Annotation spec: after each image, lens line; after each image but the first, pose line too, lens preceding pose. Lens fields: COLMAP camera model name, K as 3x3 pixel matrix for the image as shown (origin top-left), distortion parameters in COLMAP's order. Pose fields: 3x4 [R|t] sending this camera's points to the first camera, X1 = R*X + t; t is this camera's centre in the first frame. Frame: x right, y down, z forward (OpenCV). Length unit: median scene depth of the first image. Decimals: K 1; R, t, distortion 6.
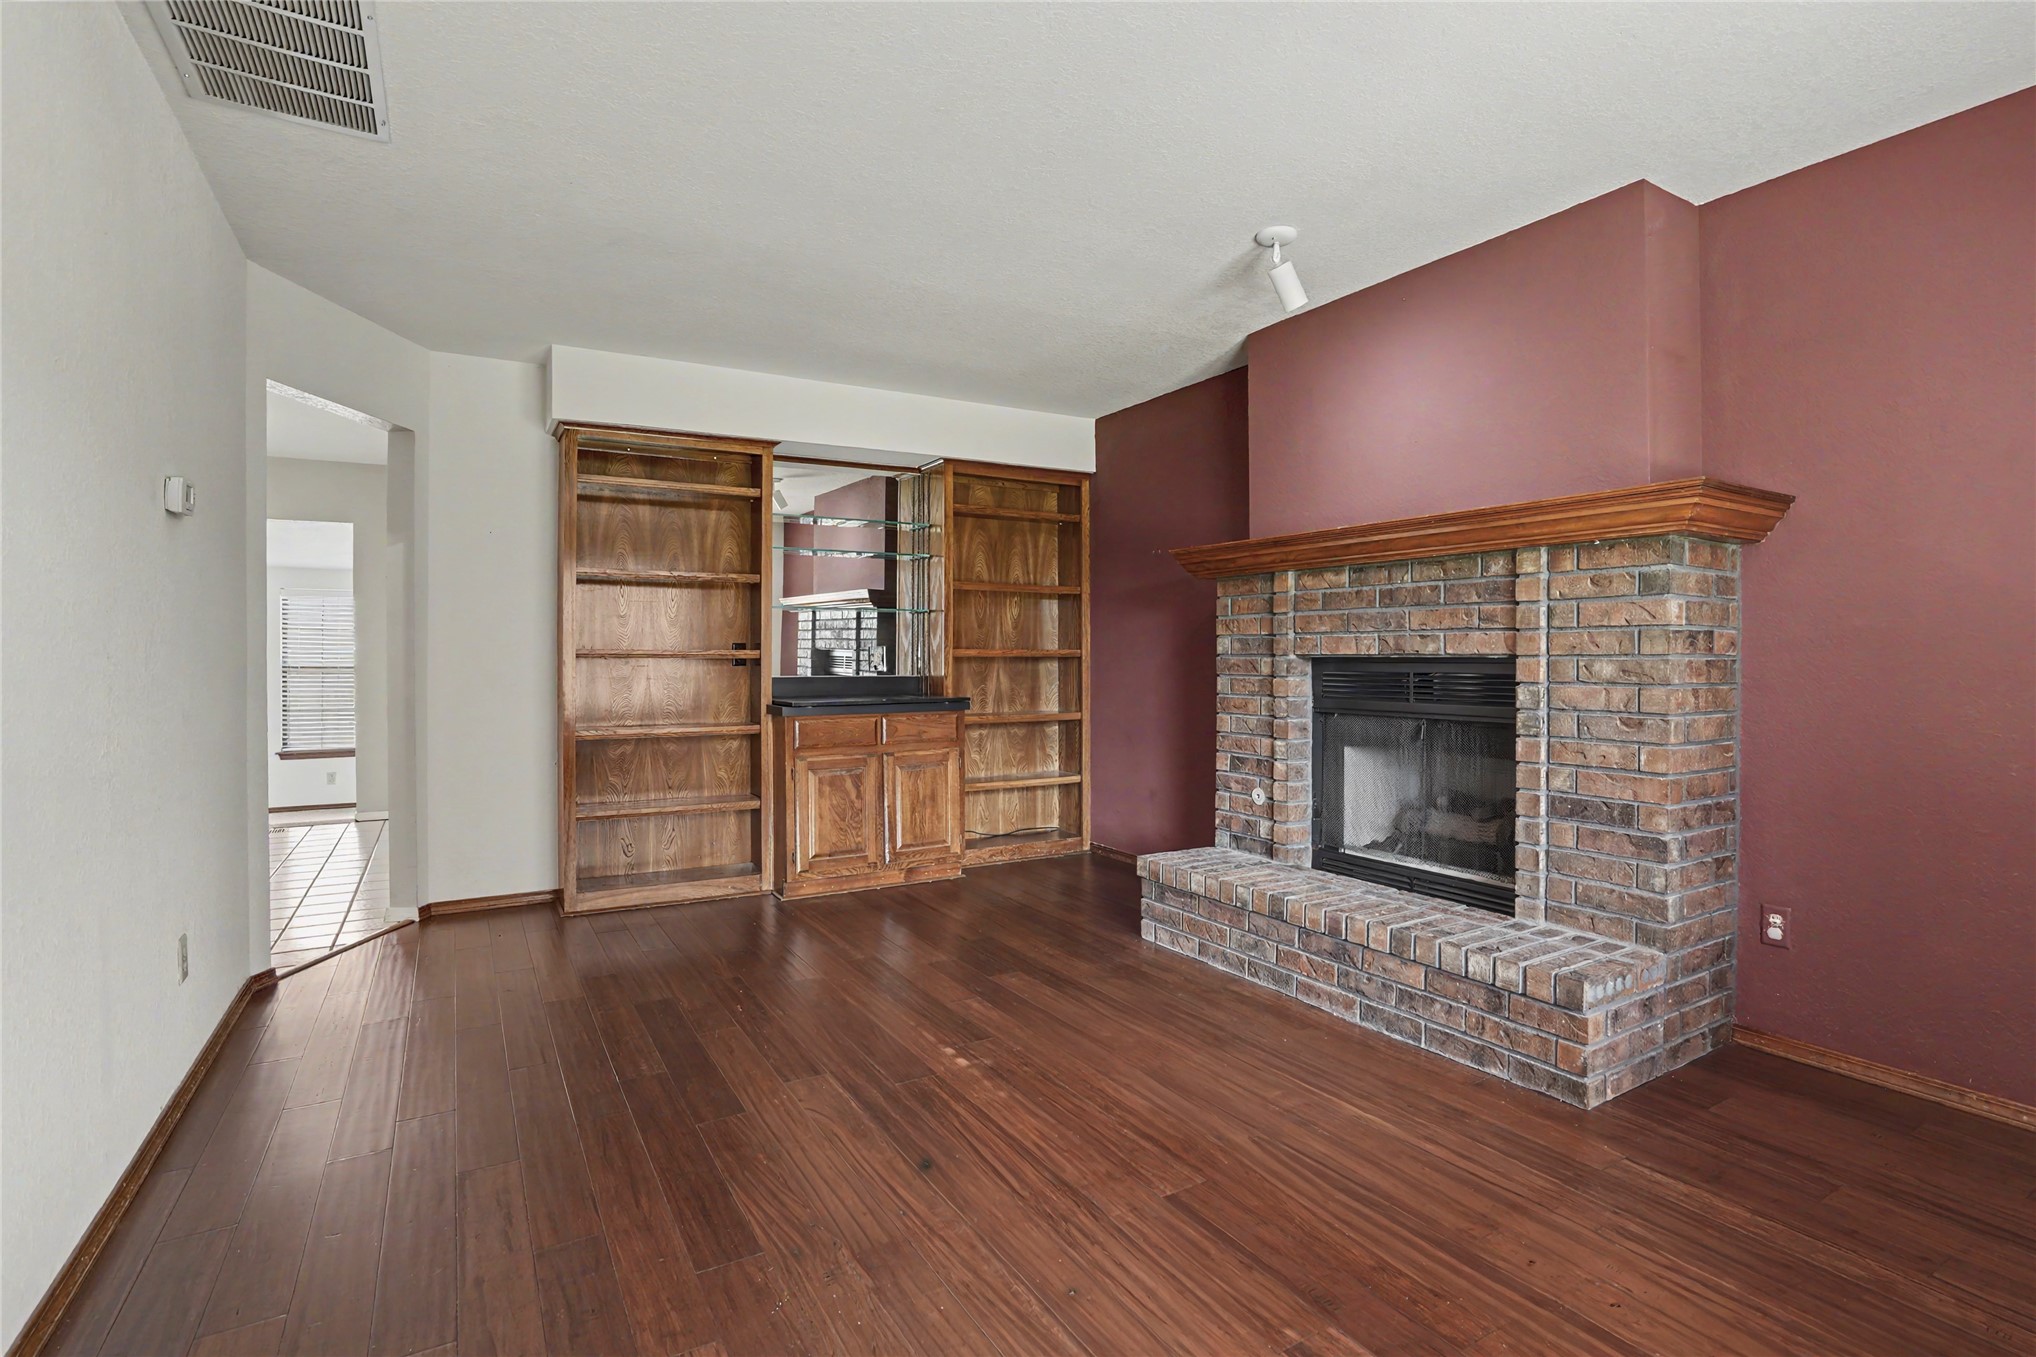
lens RADIAL K [[1043.7, 0, 1018.0], [0, 1043.7, 678.5], [0, 0, 1]] dist [0.000418, 0.000056]
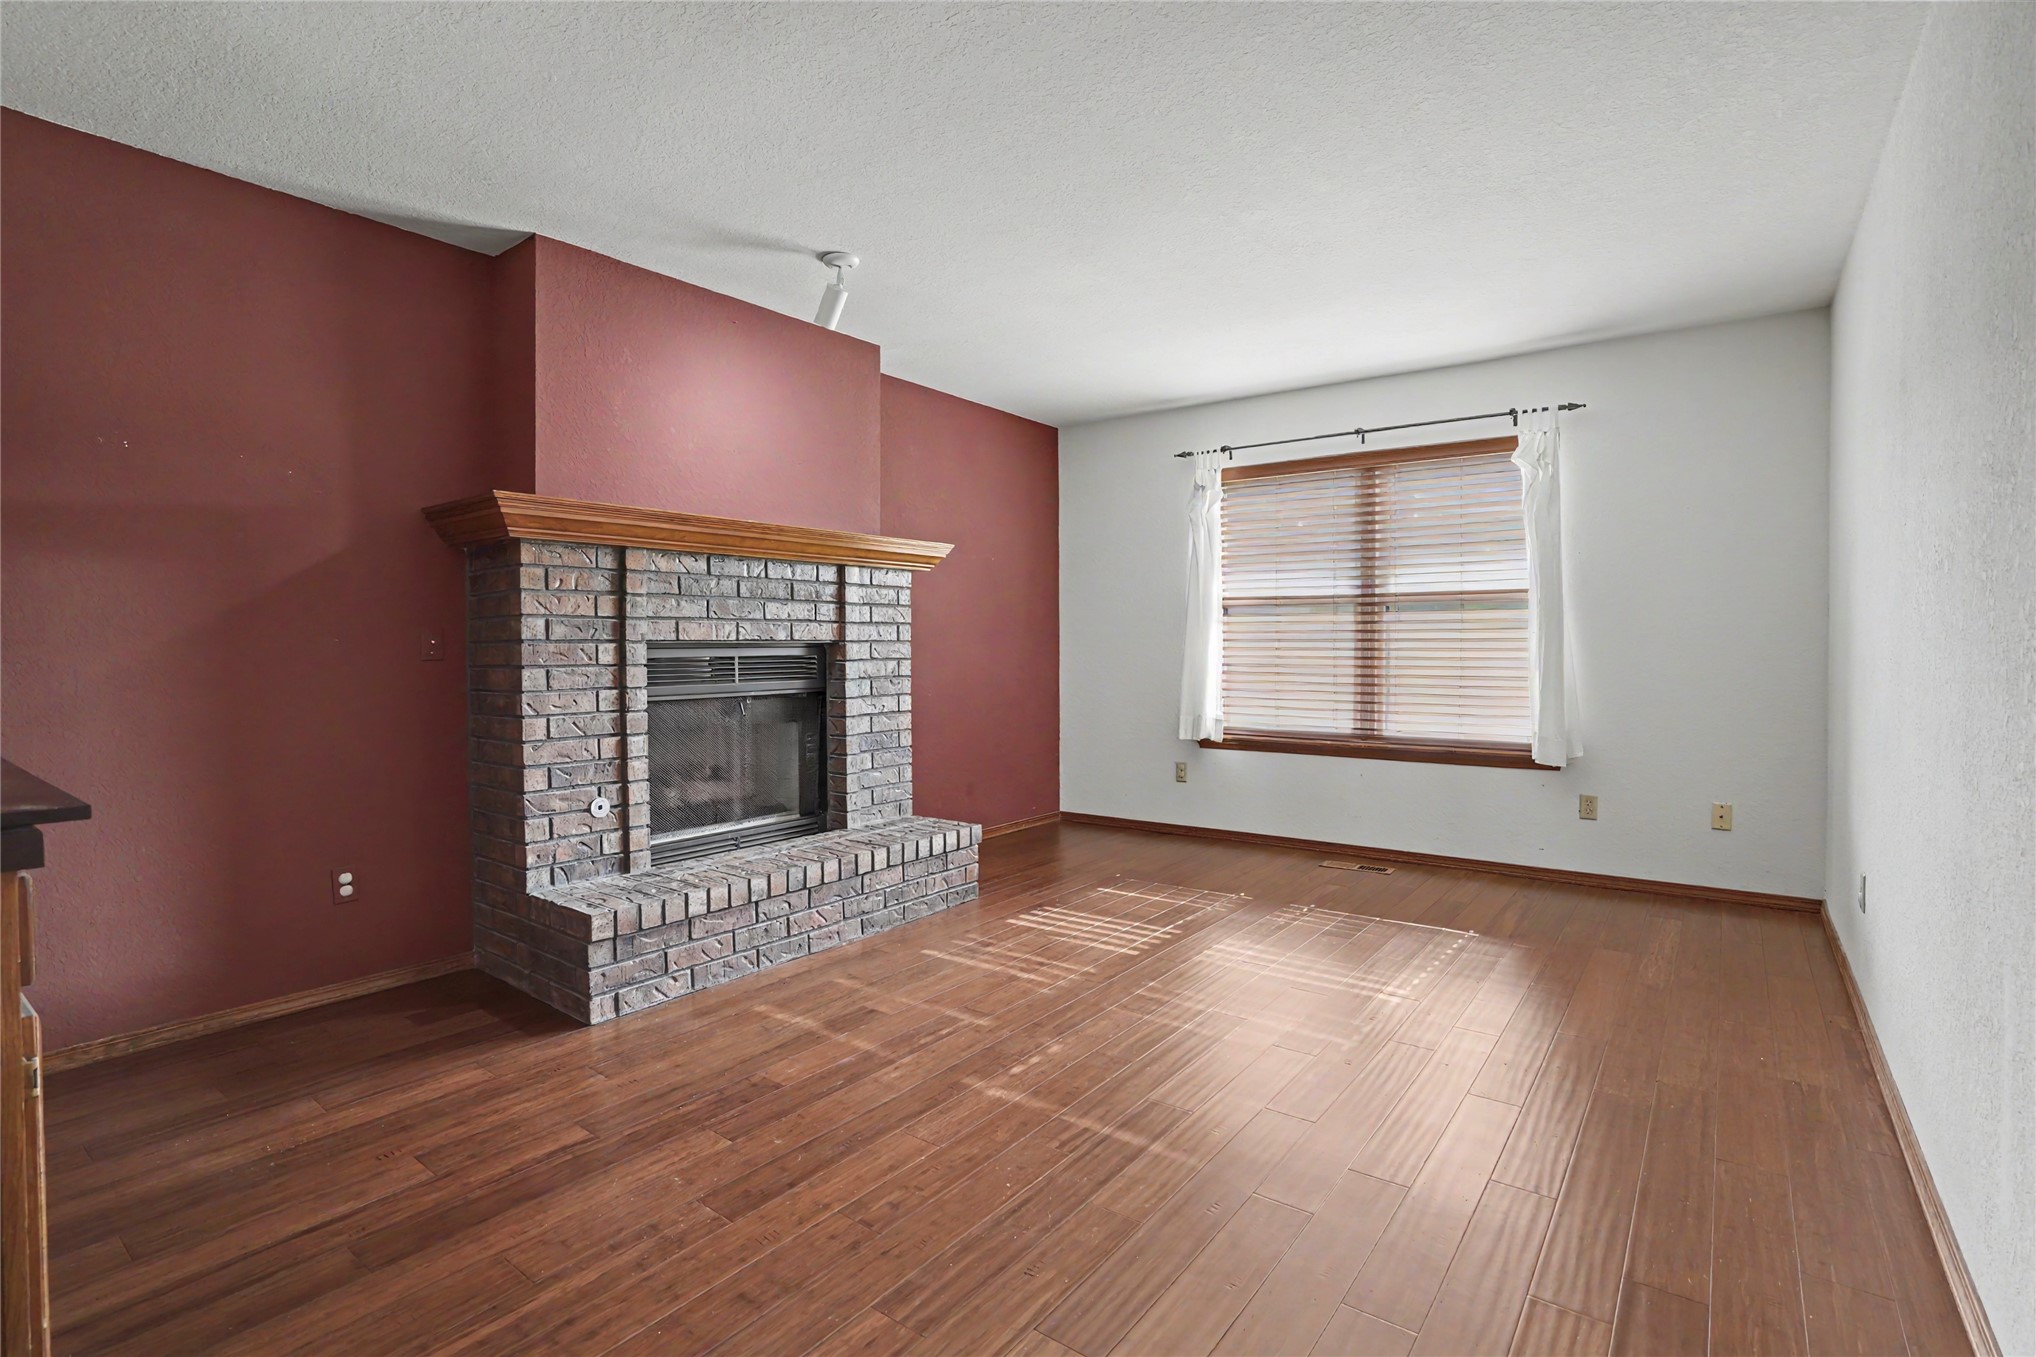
lens RADIAL K [[957.6, 0, 1018.0], [0, 957.6, 678.5], [0, 0, 1]] dist [-0.000390, -0.000018]
pose [[-0.349998, -0.044248, 0.935705, -0.661411], [0.012766, 0.998566, 0.051995, -0.030034], [-0.936664, 0.030144, -0.348931, 1.017052]]
